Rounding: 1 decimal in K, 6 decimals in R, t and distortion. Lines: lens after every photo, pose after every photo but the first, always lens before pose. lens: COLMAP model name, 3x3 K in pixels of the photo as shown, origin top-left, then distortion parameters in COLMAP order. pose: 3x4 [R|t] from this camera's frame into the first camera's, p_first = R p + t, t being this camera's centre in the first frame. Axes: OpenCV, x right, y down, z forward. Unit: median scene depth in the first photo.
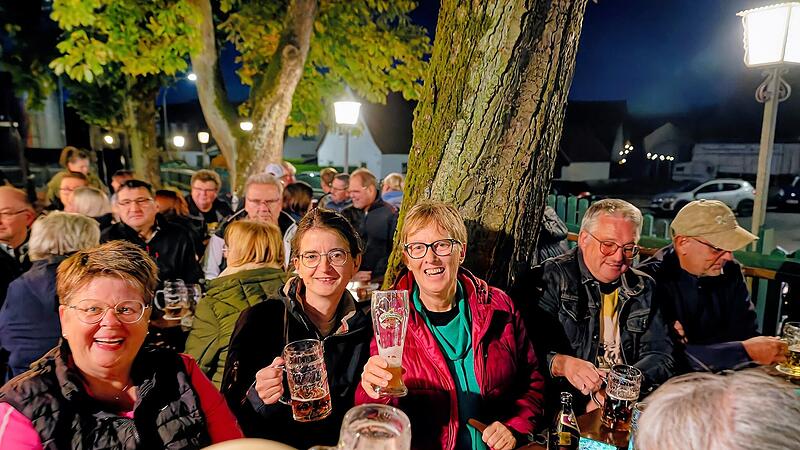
lens RADIAL K [[623.6, 0, 401.9], [0, 623.6, 266.2], [0, 0, 1]] dist [0.010468, 0.005028]
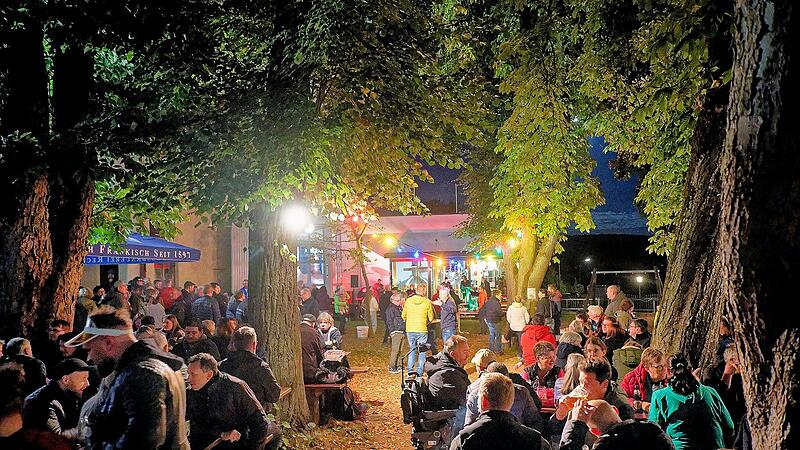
lens RADIAL K [[530.4, 0, 400.5], [0, 530.4, 263.5], [0, 0, 1]] dist [0.001633, -0.000162]
pose [[0.501382, -0.049539, -0.863807, 0.402347], [-0.133707, 0.981930, -0.133921, 0.016400], [0.854833, 0.182643, 0.485698, -0.334544]]
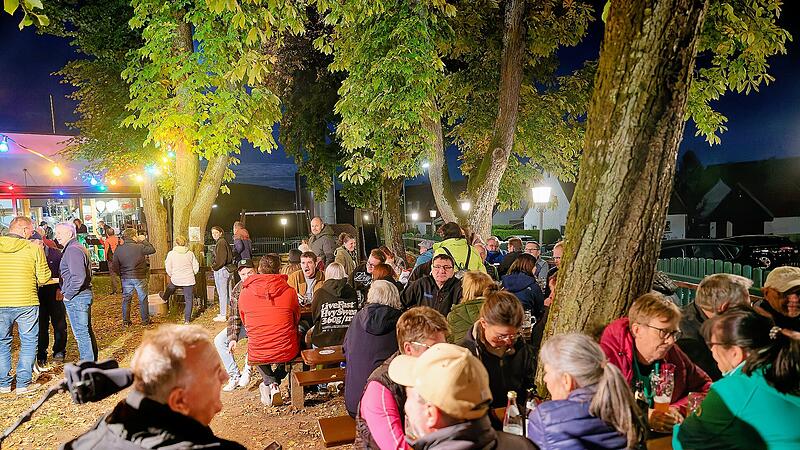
lens RADIAL K [[530.4, 0, 400.5], [0, 530.4, 263.5], [0, 0, 1]] dist [0.001633, -0.000162]
pose [[0.934745, -0.015148, -0.354997, 0.027945], [-0.018693, 0.995611, -0.091704, 0.003188], [0.354828, 0.092356, 0.930359, -0.116616]]
